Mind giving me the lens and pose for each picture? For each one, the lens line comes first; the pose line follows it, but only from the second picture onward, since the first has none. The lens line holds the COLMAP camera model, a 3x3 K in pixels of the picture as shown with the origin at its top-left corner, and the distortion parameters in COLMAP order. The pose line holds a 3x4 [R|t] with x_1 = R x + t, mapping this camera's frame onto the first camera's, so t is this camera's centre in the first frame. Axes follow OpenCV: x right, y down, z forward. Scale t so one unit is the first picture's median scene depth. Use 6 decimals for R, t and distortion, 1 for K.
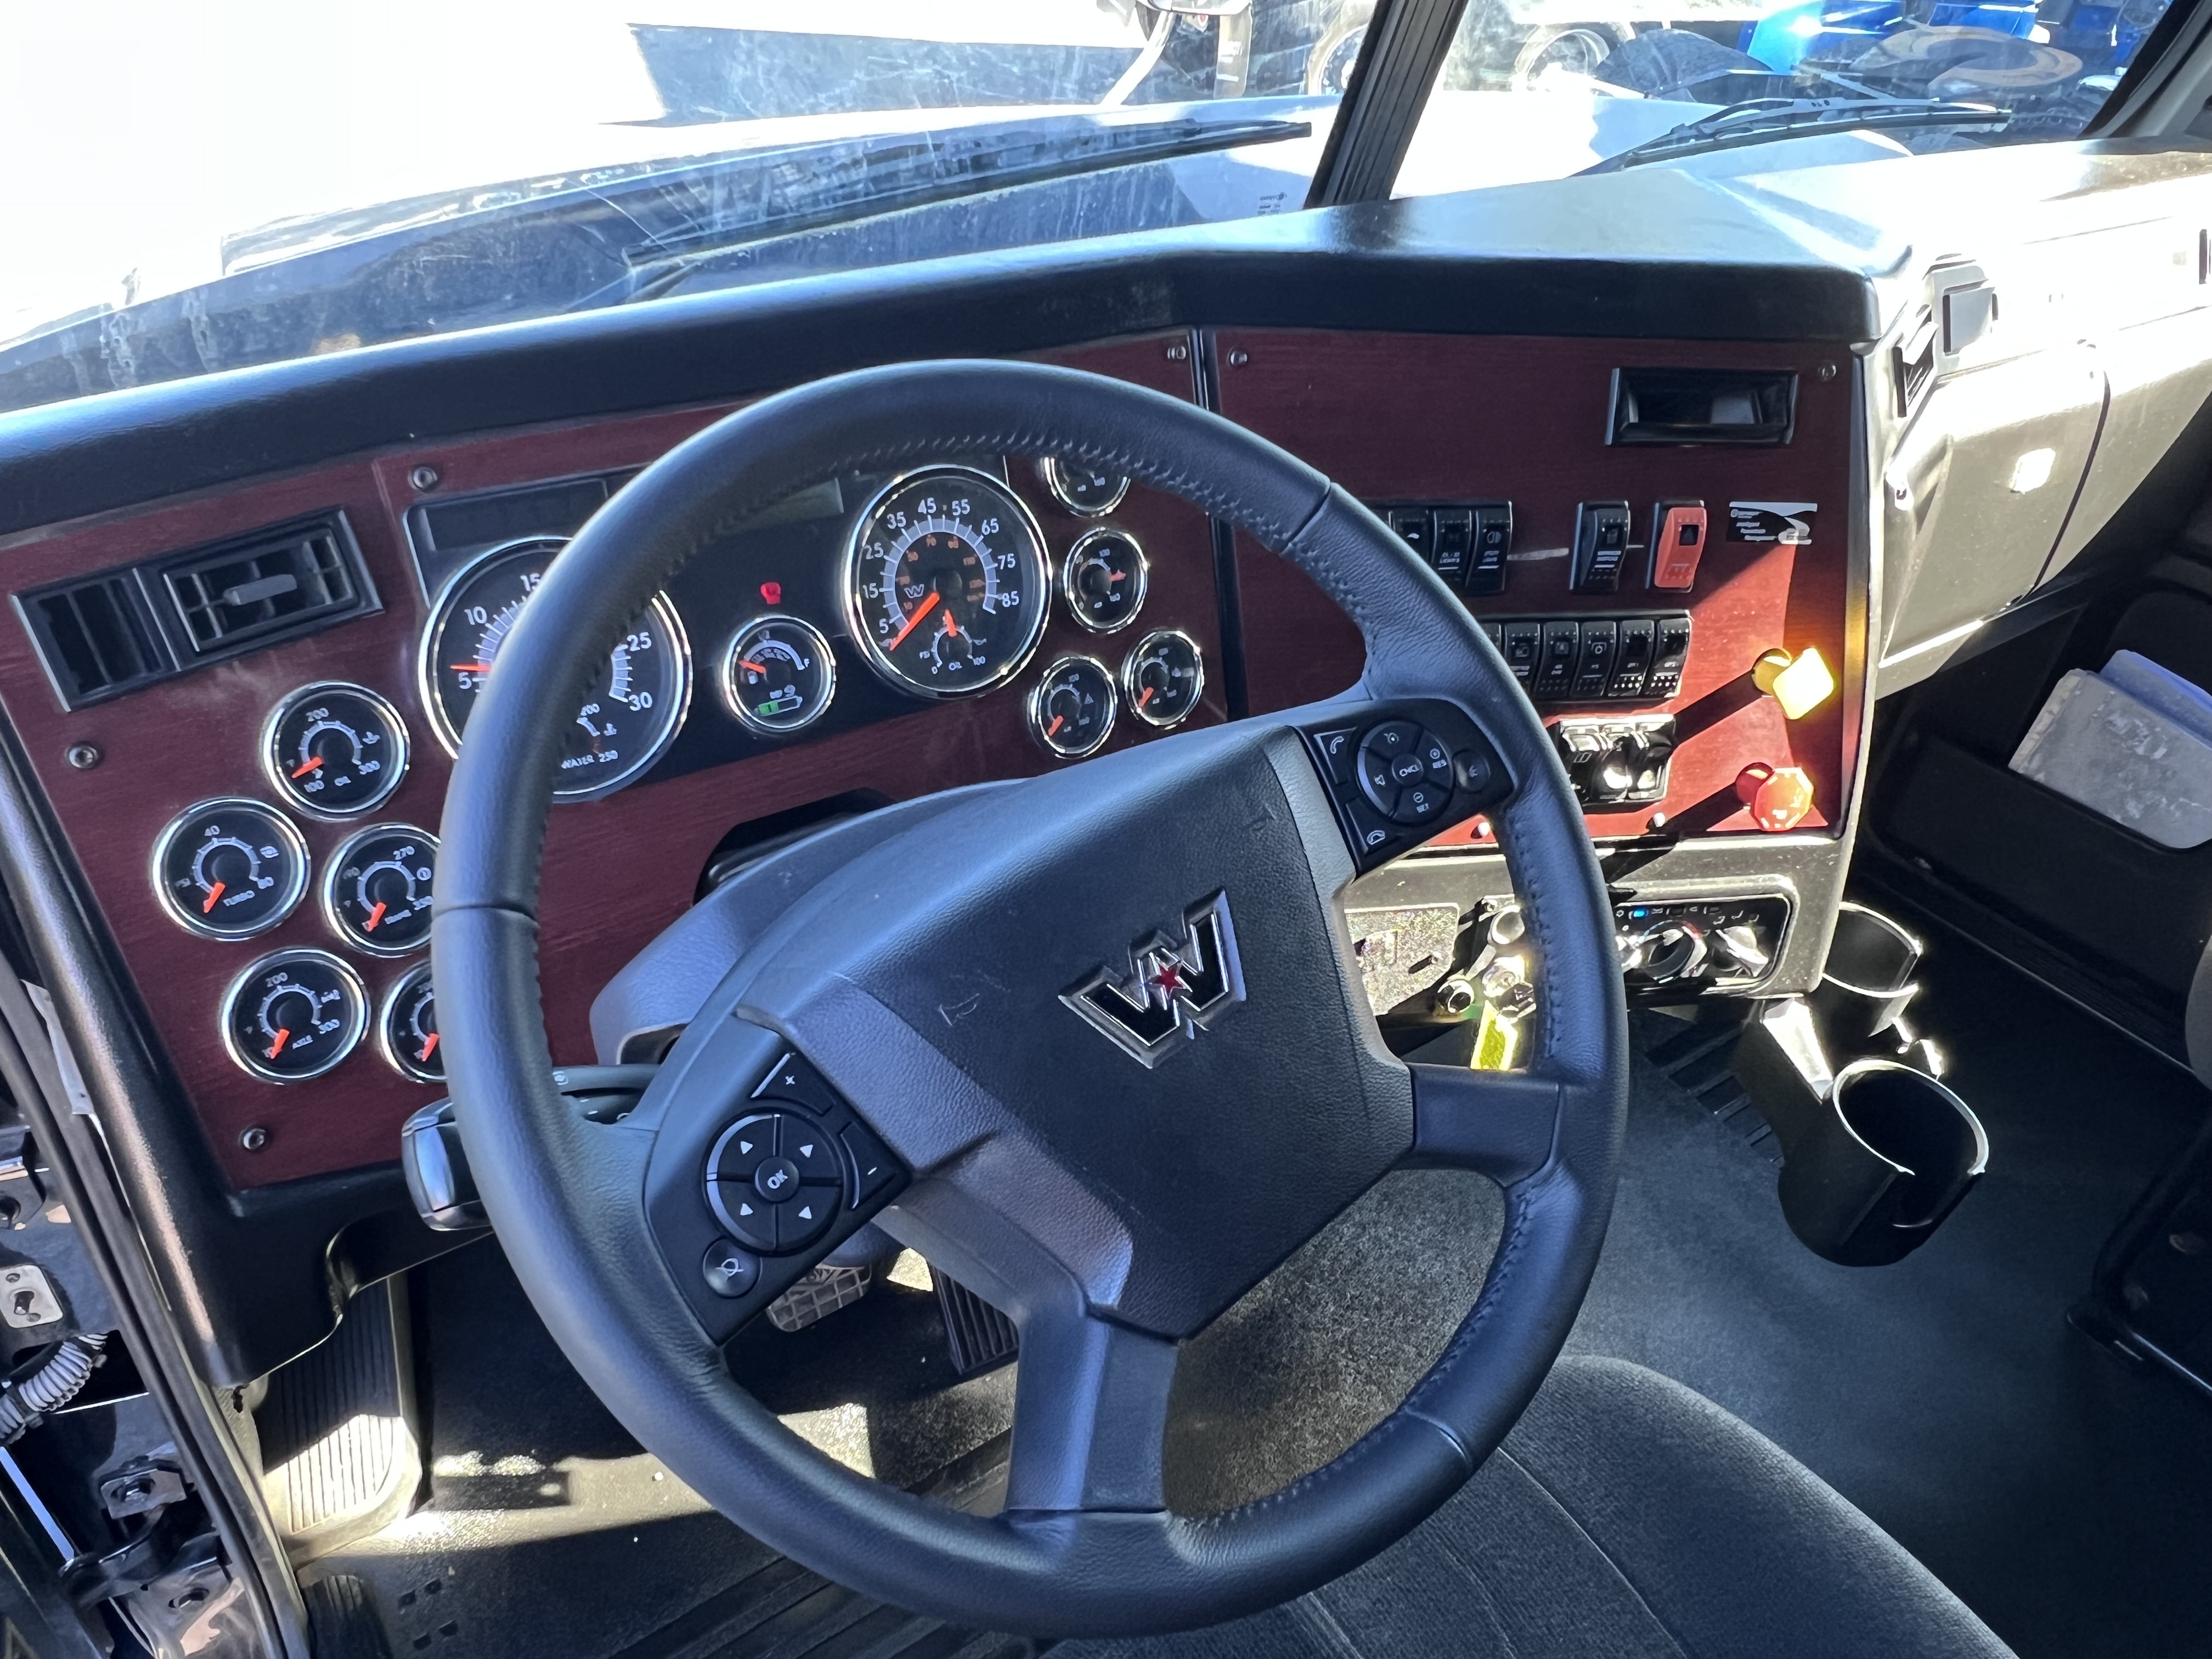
lens RADIAL K [[1596.4, 0, 1109.2], [0, 1596.4, 872.5], [0, 0, 1]] dist [0.009150, -0.007290]
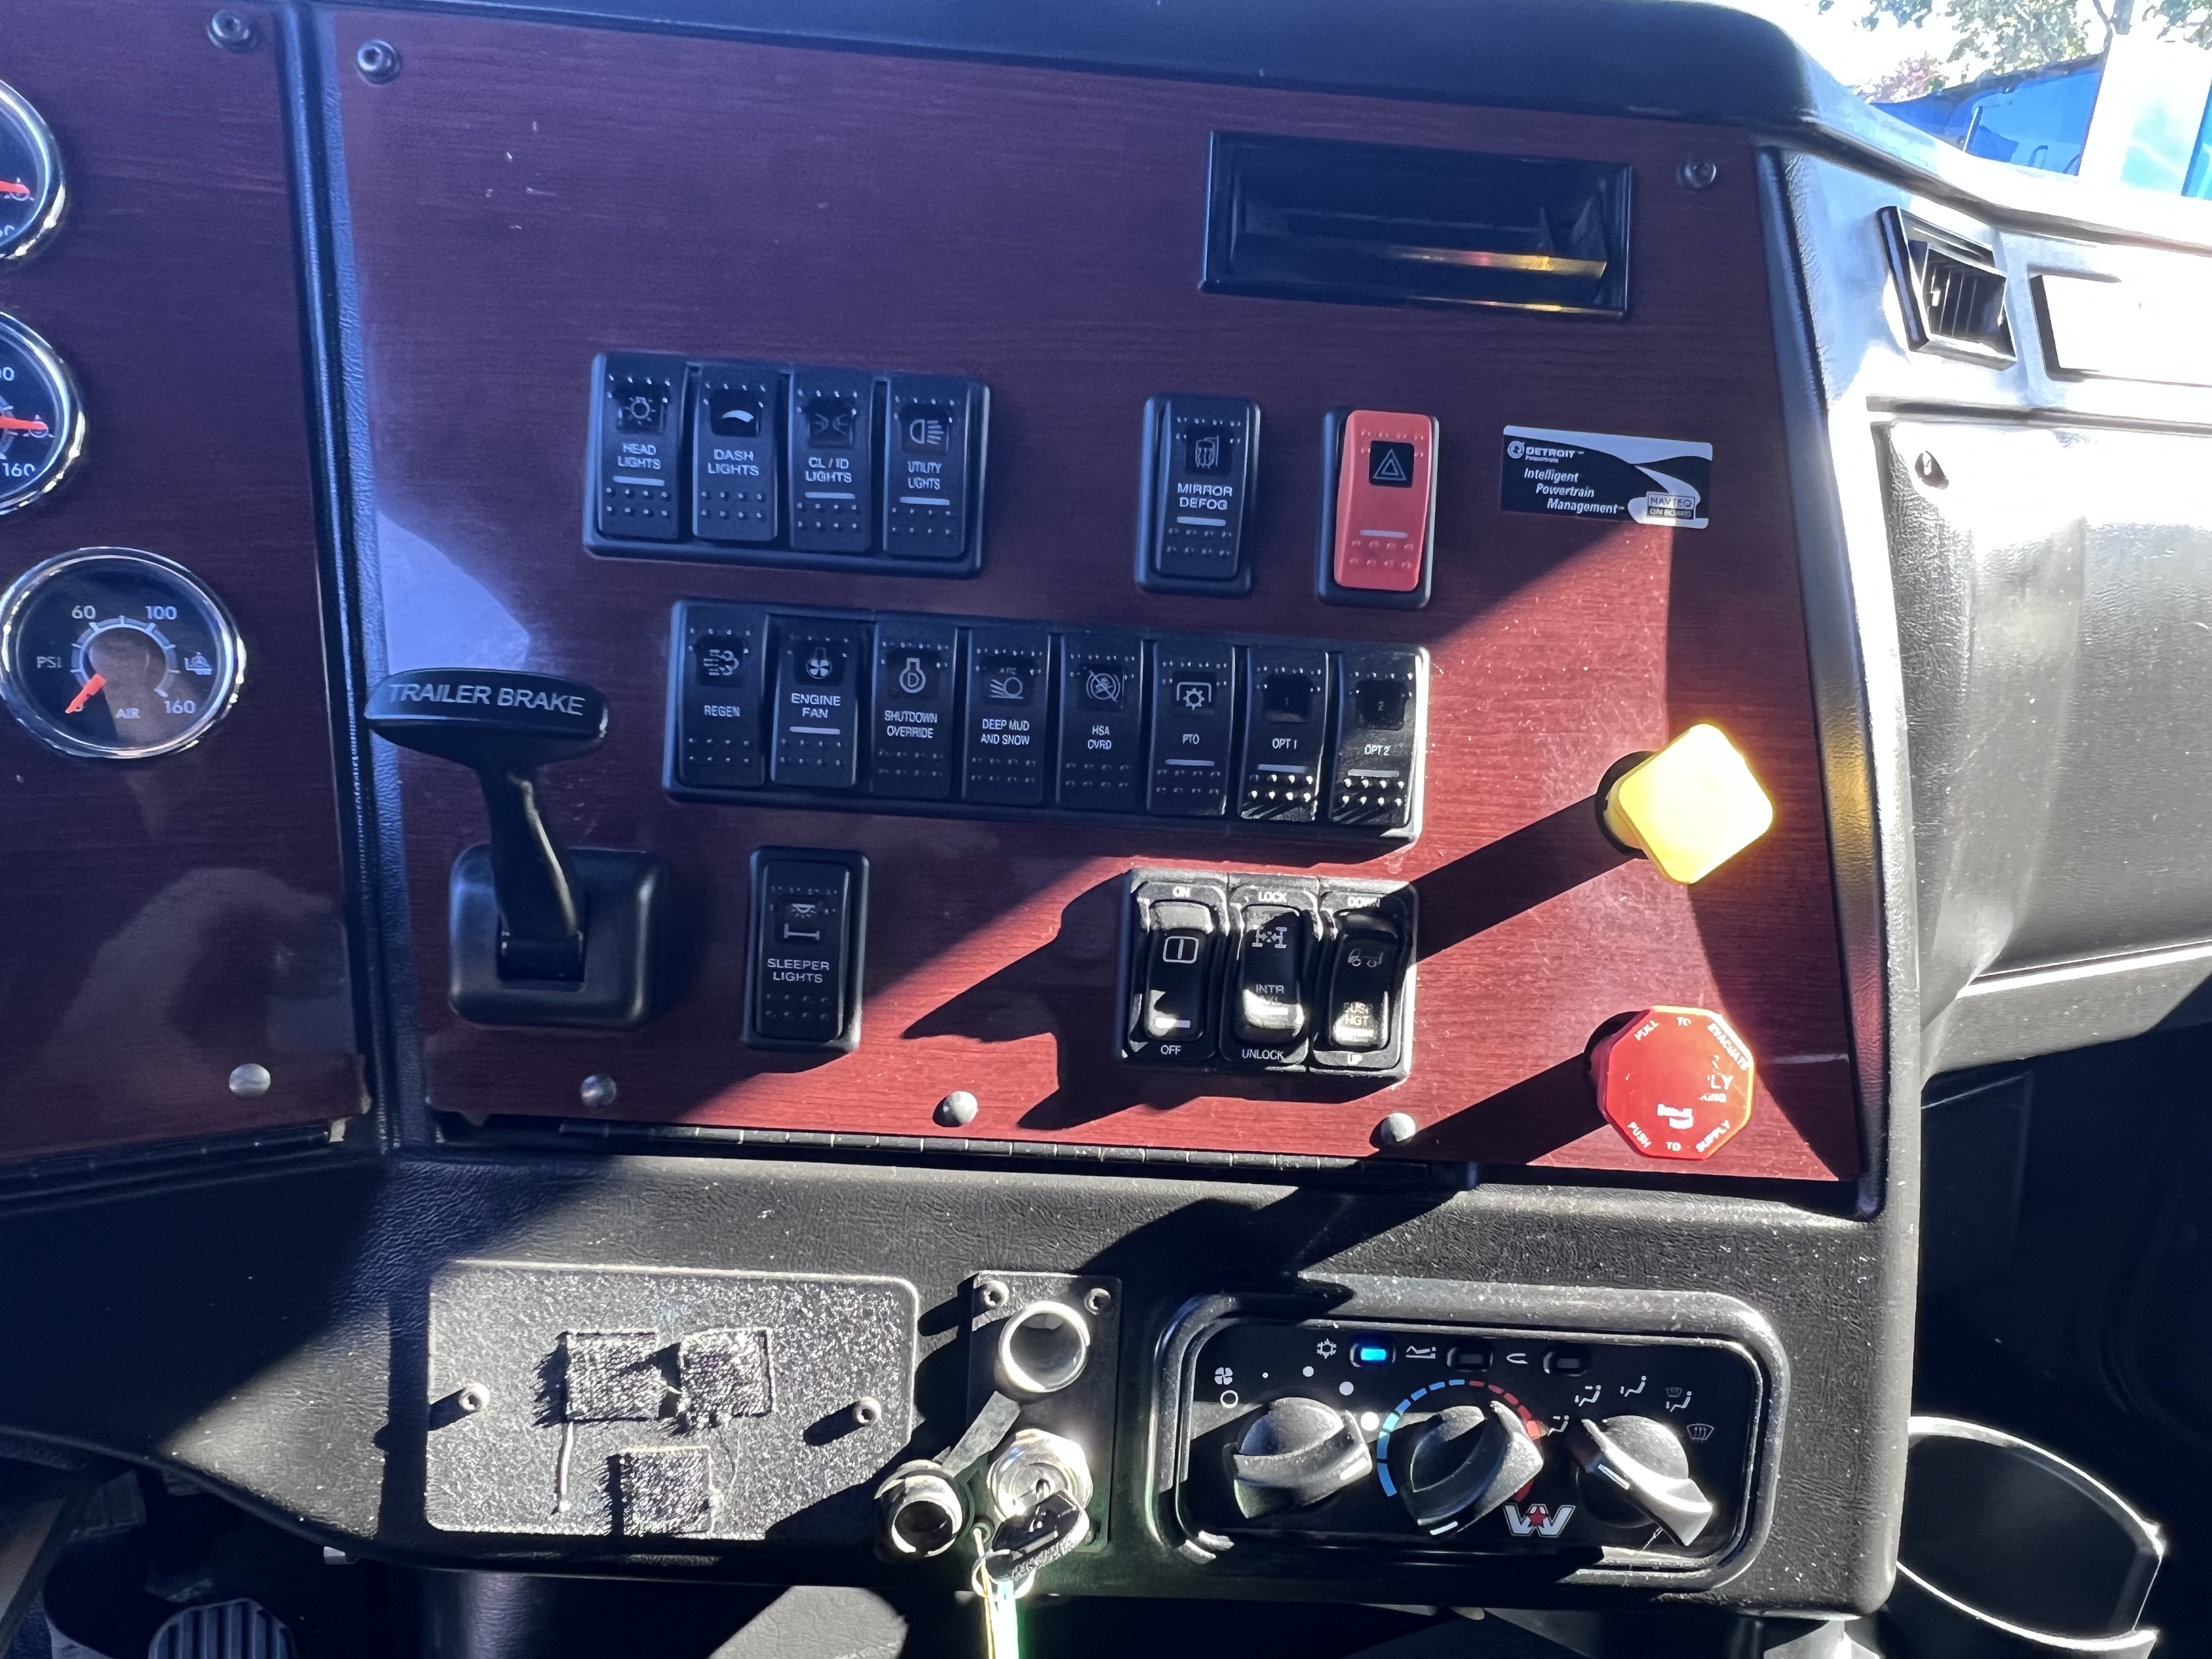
lens RADIAL K [[1511.6, 0, 1105.2], [0, 1511.6, 881.7], [0, 0, 1]] dist [-0.001079, -0.002195]
pose [[0.981585, 0.027408, -0.189051, 0.346712], [-0.090624, 0.938011, -0.334548, 0.050638], [0.168163, 0.345520, 0.923221, 0.592461]]
